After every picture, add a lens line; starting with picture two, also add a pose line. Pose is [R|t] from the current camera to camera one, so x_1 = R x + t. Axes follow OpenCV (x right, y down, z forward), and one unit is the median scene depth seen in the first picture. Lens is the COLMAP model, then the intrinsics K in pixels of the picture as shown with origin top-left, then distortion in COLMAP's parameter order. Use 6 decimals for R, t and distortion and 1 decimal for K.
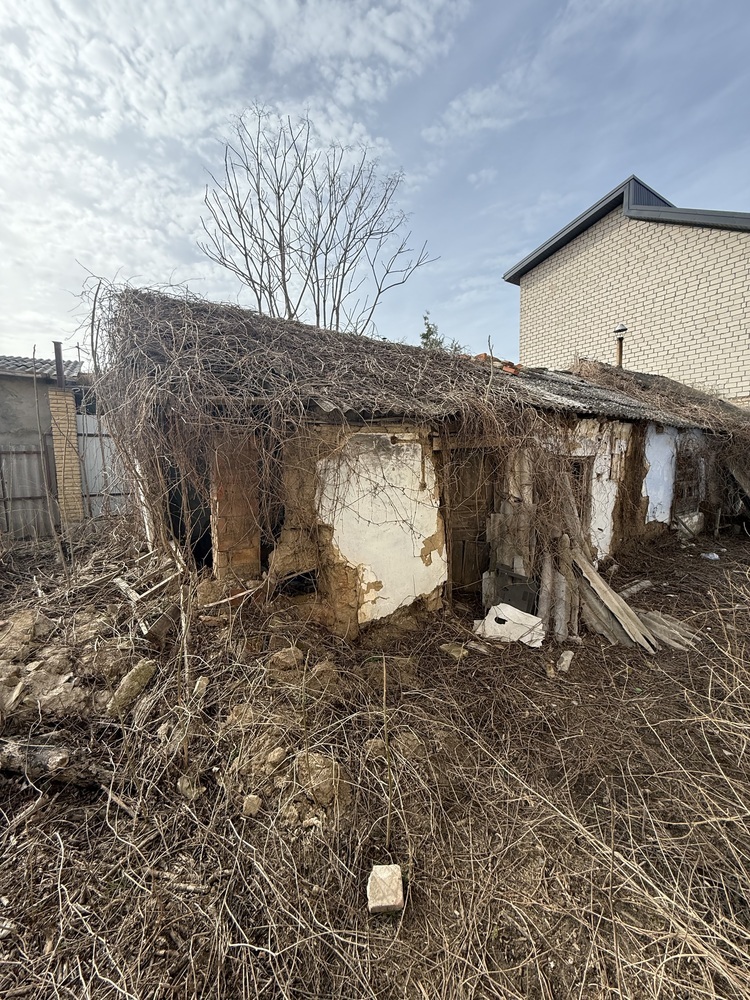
lens RADIAL K [[408.2, 0, 365.6], [0, 408.2, 500.0], [0, 0, 1]] dist [0.006904, -0.000541]
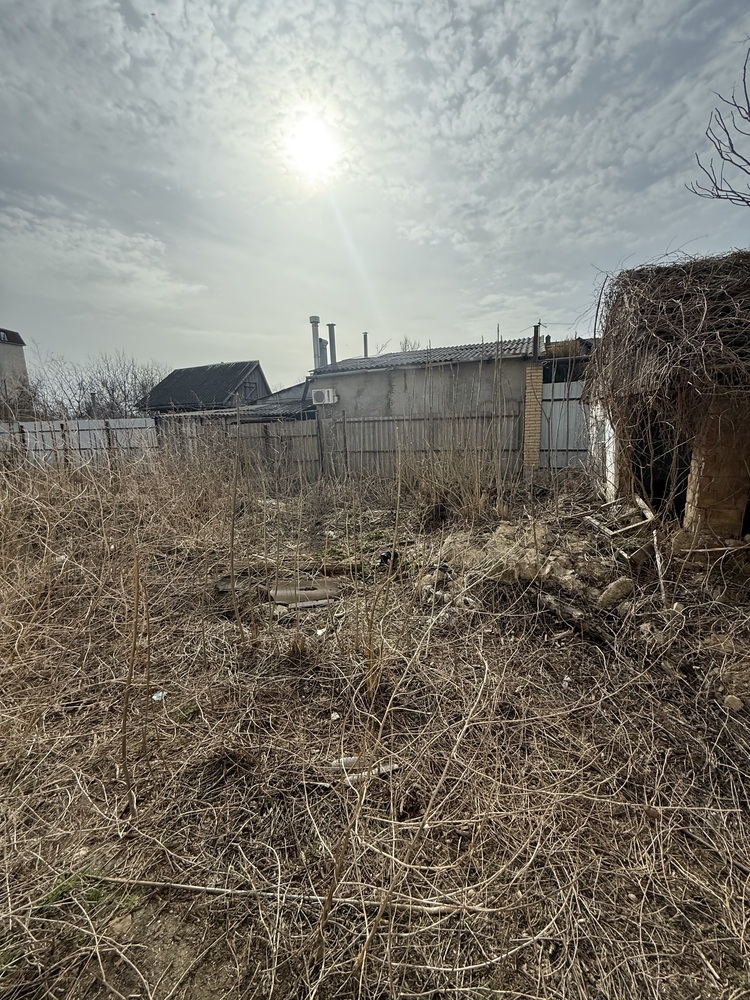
lens RADIAL K [[408.2, 0, 365.6], [0, 408.2, 500.0], [0, 0, 1]] dist [0.006904, -0.000541]
pose [[0.600857, 0.143686, -0.786336, -0.031656], [-0.063572, 0.989186, 0.132176, 0.017859], [0.796824, -0.029430, 0.603494, -0.382910]]
